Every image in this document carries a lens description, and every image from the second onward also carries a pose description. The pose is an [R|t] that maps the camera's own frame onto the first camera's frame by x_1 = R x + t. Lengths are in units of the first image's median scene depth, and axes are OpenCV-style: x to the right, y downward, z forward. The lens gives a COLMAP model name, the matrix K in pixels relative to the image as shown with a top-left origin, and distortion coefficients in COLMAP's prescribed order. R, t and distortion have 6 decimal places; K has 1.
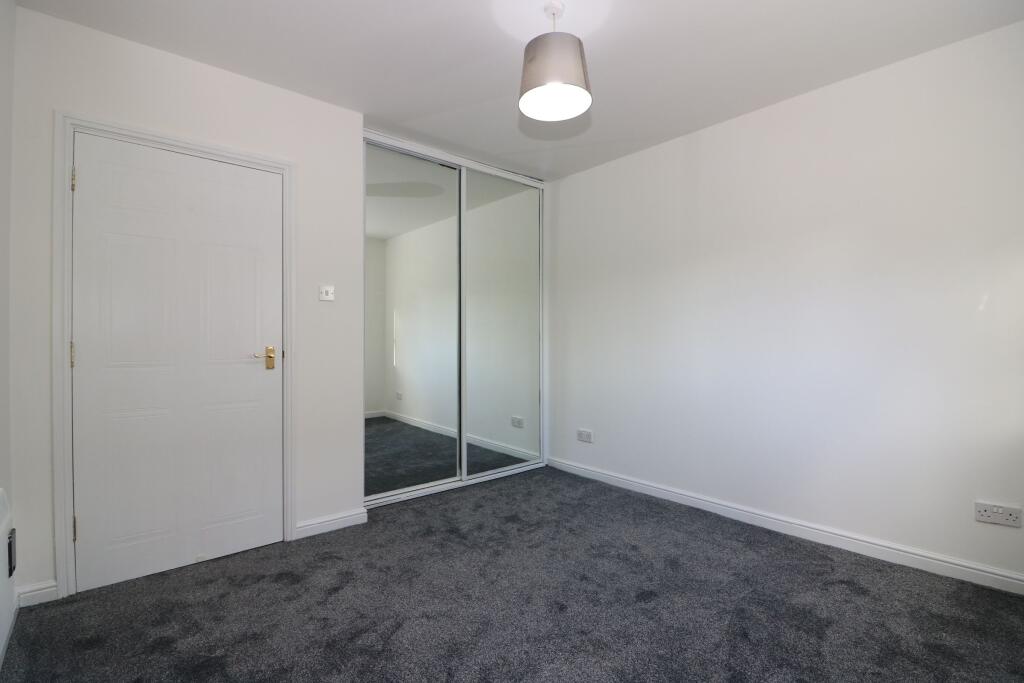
lens RADIAL K [[476.3, 0, 512.0], [0, 476.3, 341.5], [0, 0, 1]] dist [0.001684, -0.014078]
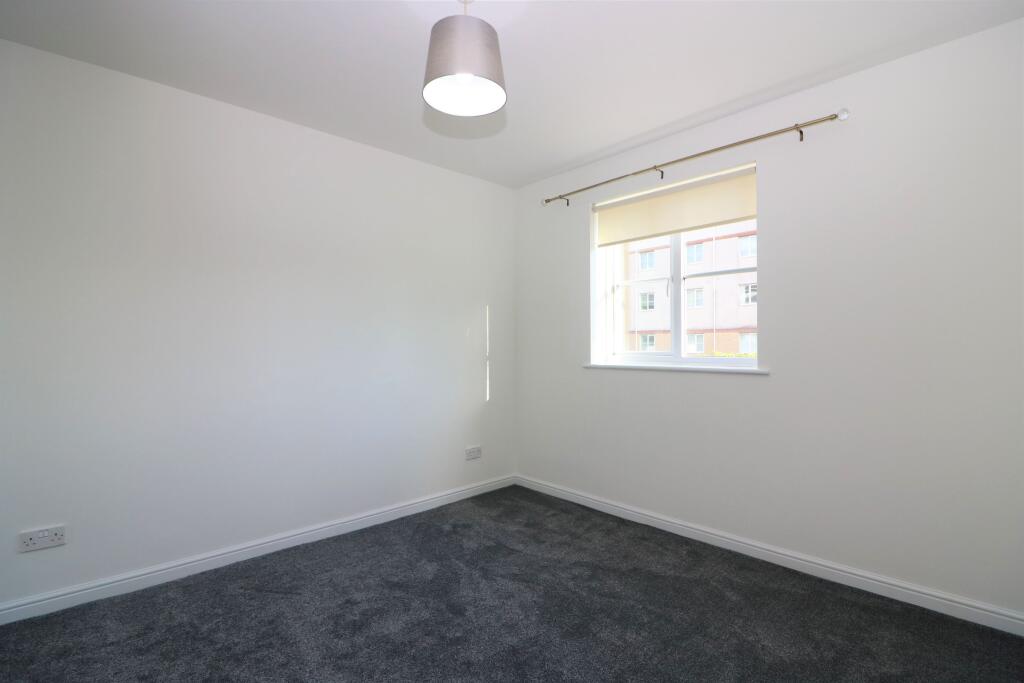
lens RADIAL K [[476.3, 0, 512.0], [0, 476.3, 341.5], [0, 0, 1]] dist [0.001684, -0.014078]
pose [[-0.080276, 0.041904, 0.995891, -0.590284], [0.013014, 0.999075, -0.040989, 0.027640], [-0.996688, 0.009670, -0.080747, 0.795201]]
